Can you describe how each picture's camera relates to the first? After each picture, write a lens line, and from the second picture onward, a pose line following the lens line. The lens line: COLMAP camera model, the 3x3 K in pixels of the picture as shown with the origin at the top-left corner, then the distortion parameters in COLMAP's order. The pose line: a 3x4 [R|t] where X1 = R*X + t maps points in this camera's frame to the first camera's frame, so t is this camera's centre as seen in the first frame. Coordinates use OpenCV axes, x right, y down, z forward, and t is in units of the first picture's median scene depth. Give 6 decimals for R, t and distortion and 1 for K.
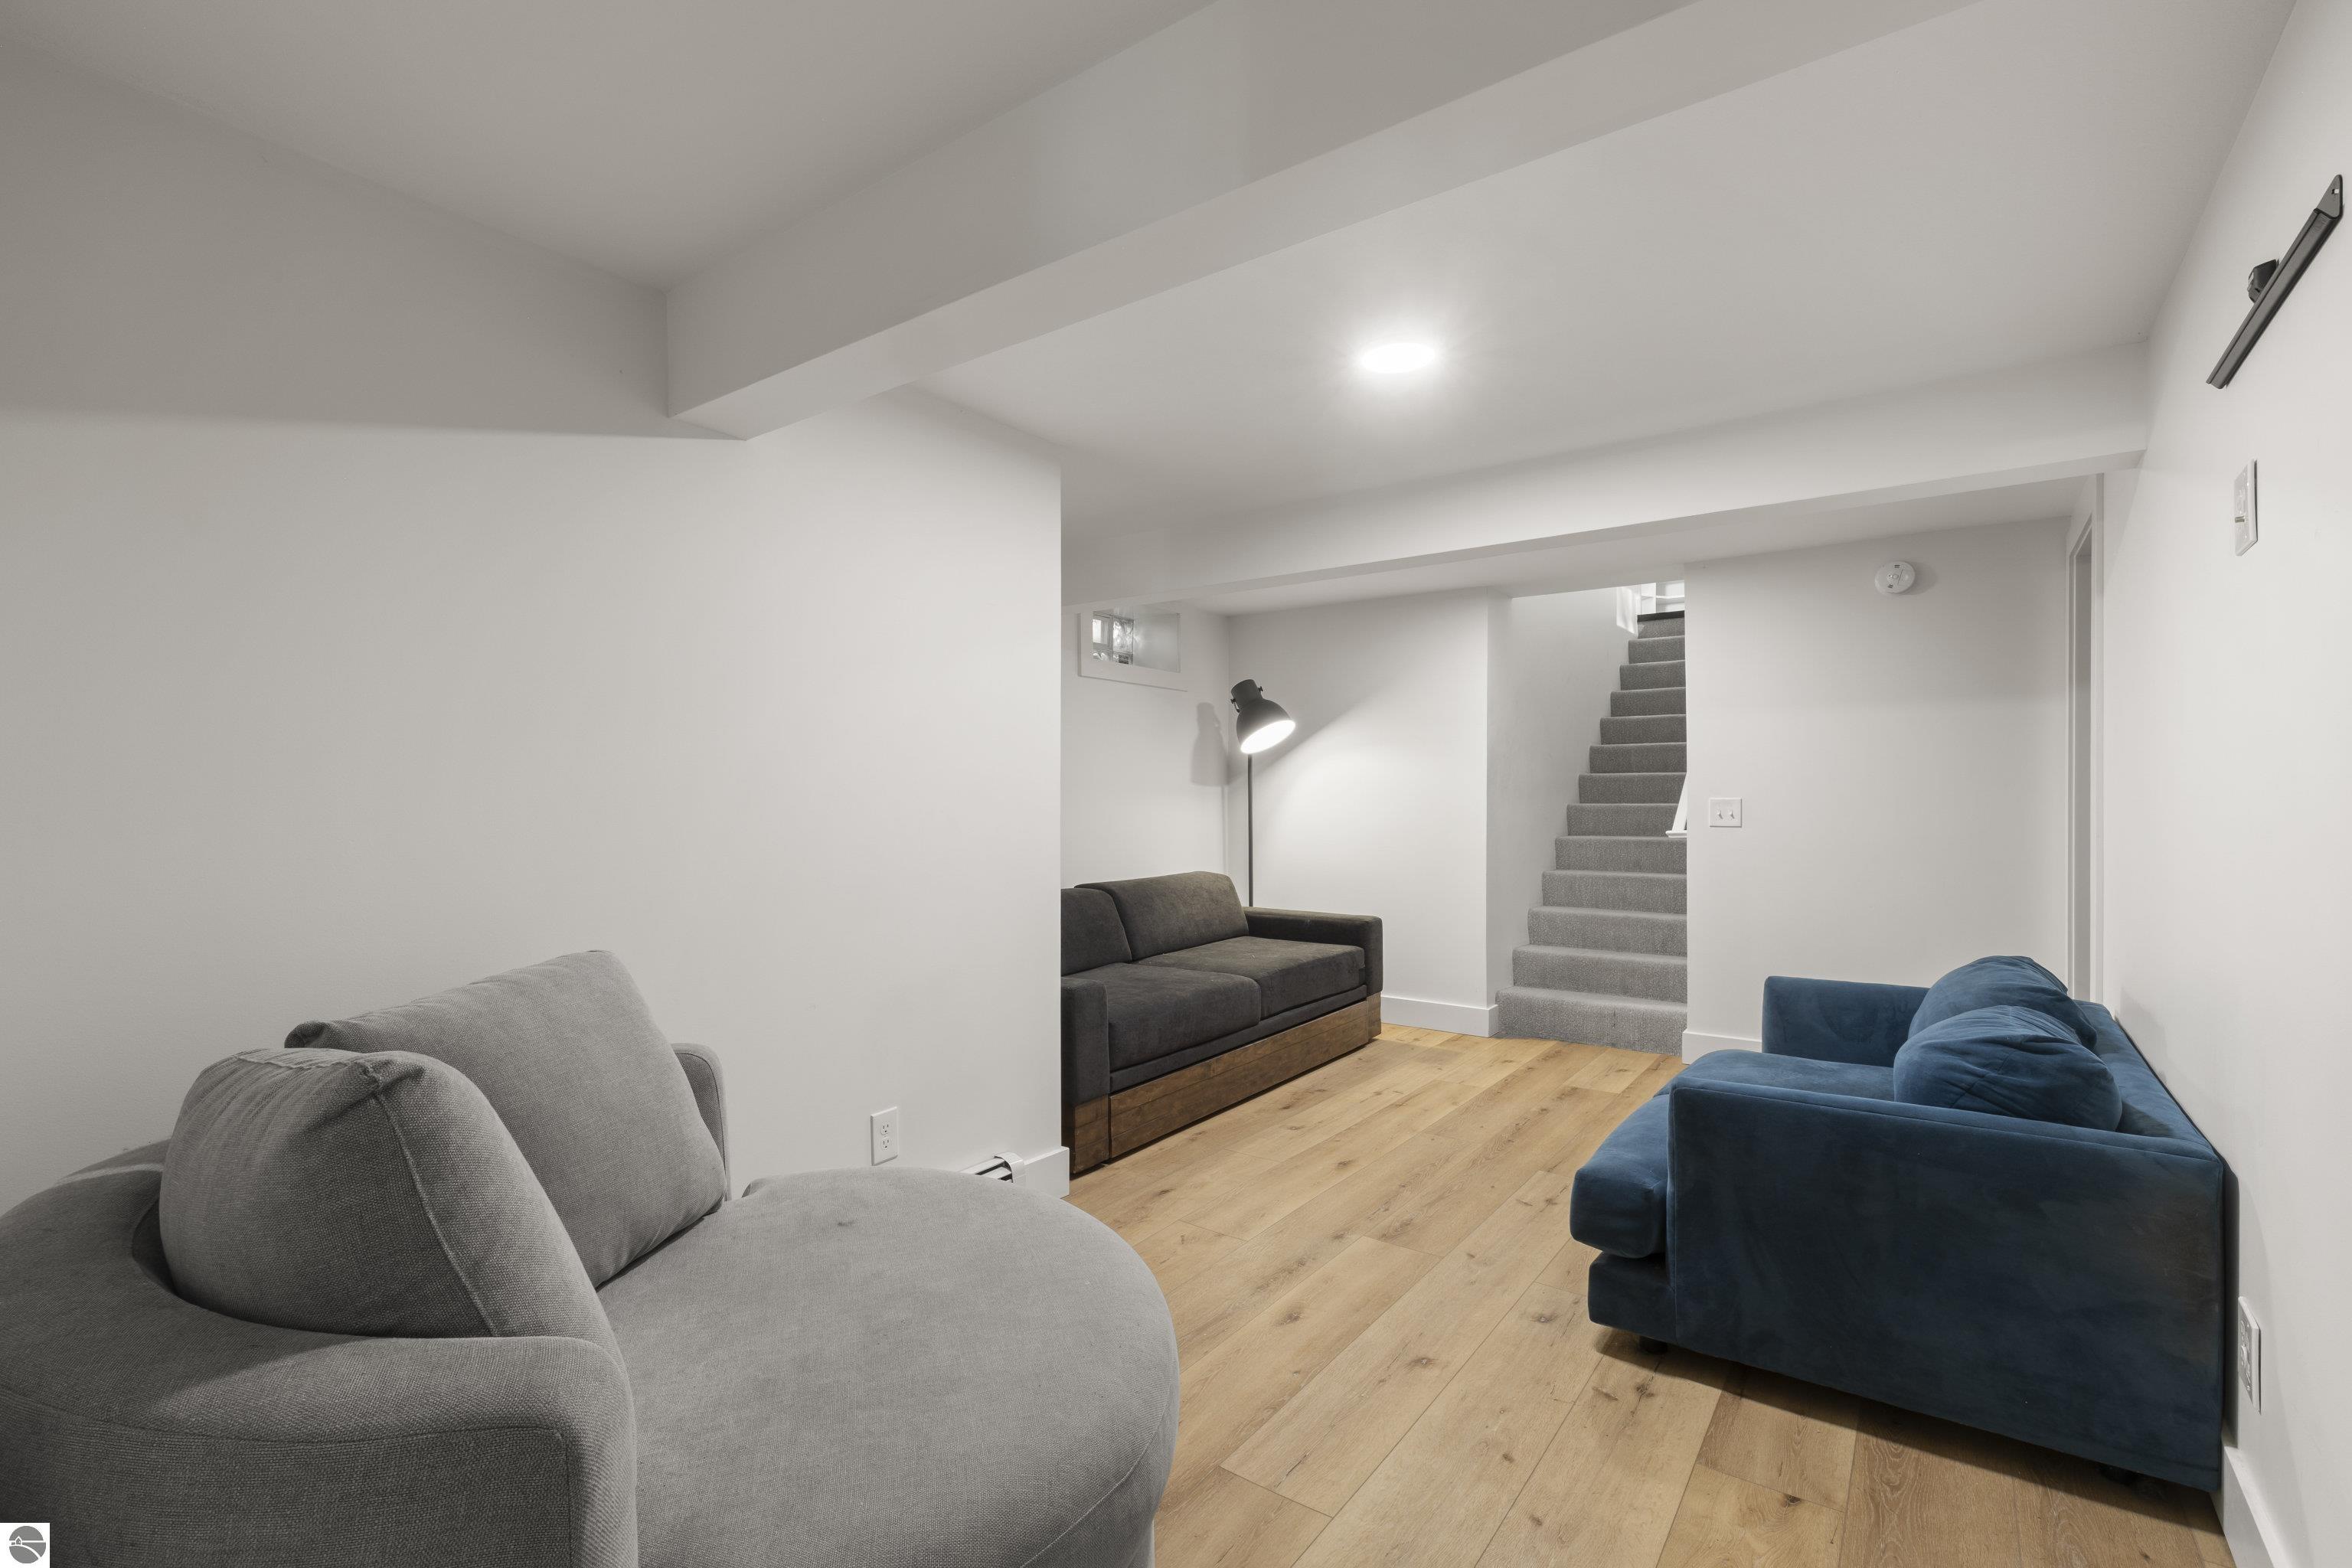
lens RADIAL K [[1073.9, 0, 1186.1], [0, 1073.9, 789.3], [0, 0, 1]] dist [-0.000538, -0.000195]
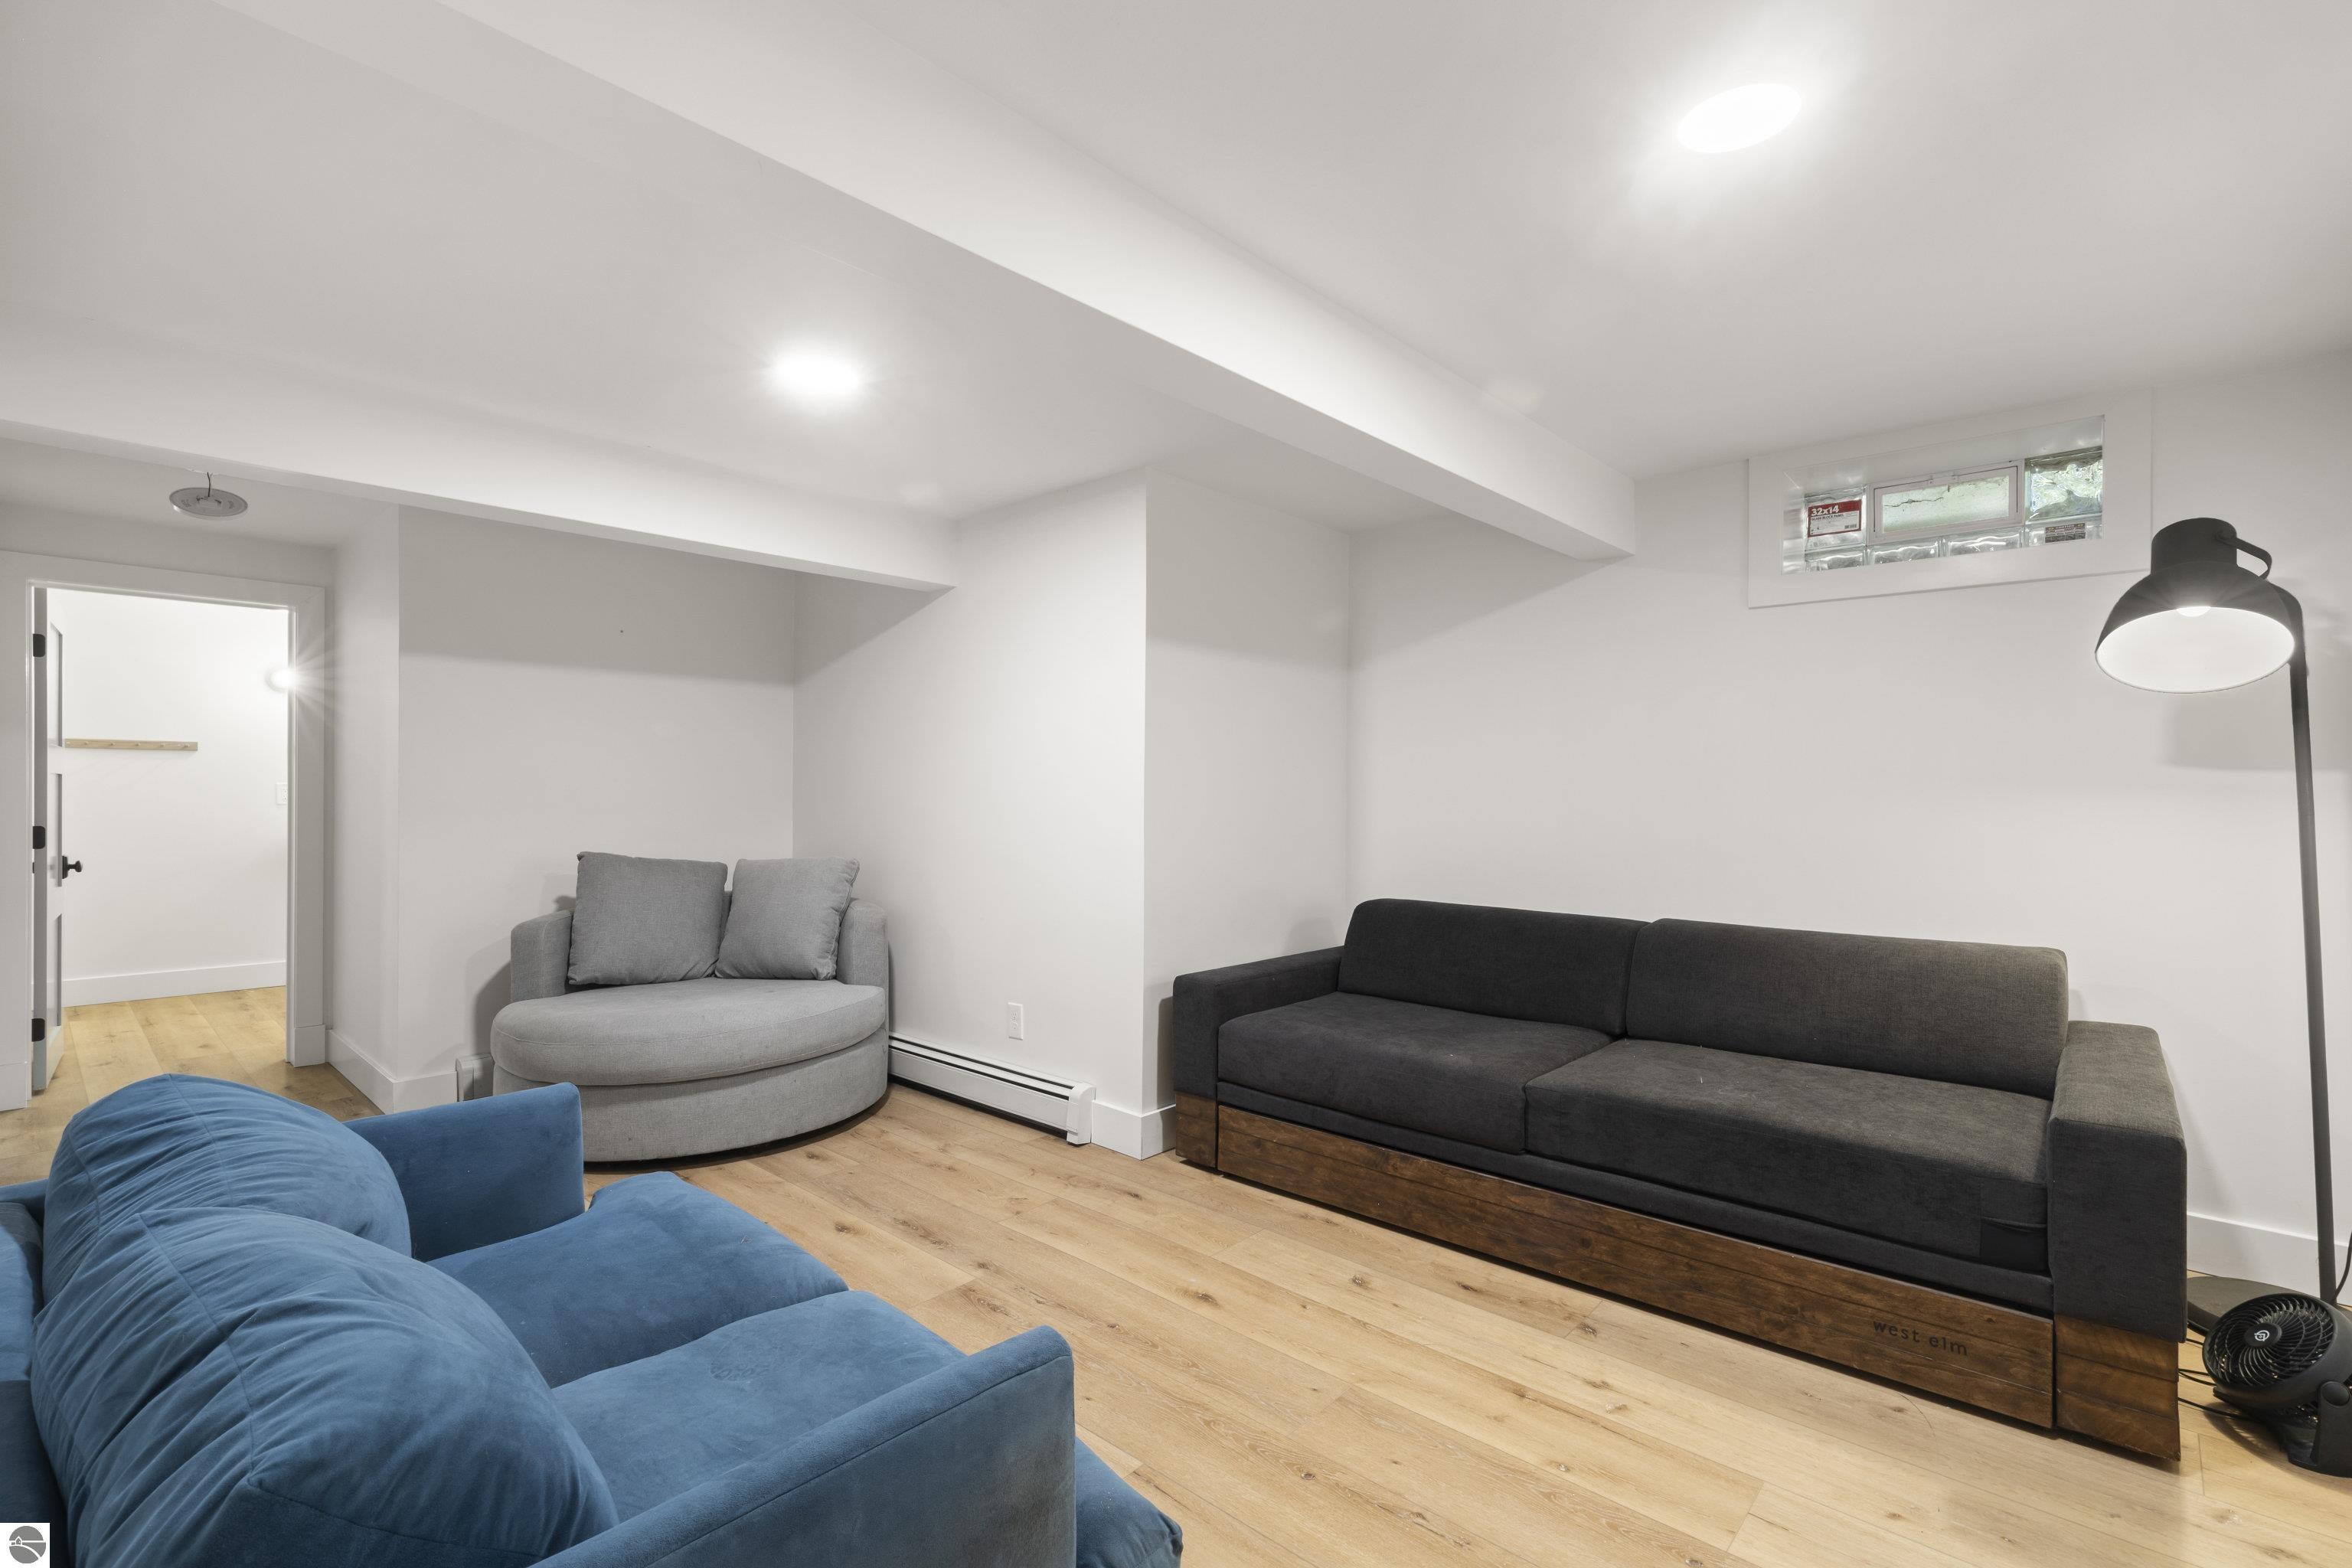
lens RADIAL K [[1073.9, 0, 1187.0], [0, 1073.9, 782.3], [0, 0, 1]] dist [-0.000538, -0.000195]
pose [[-0.122149, -0.000633, -0.992512, 0.820599], [0.002055, 0.999997, -0.000891, 0.000765], [0.992510, -0.002149, -0.122147, 1.017067]]
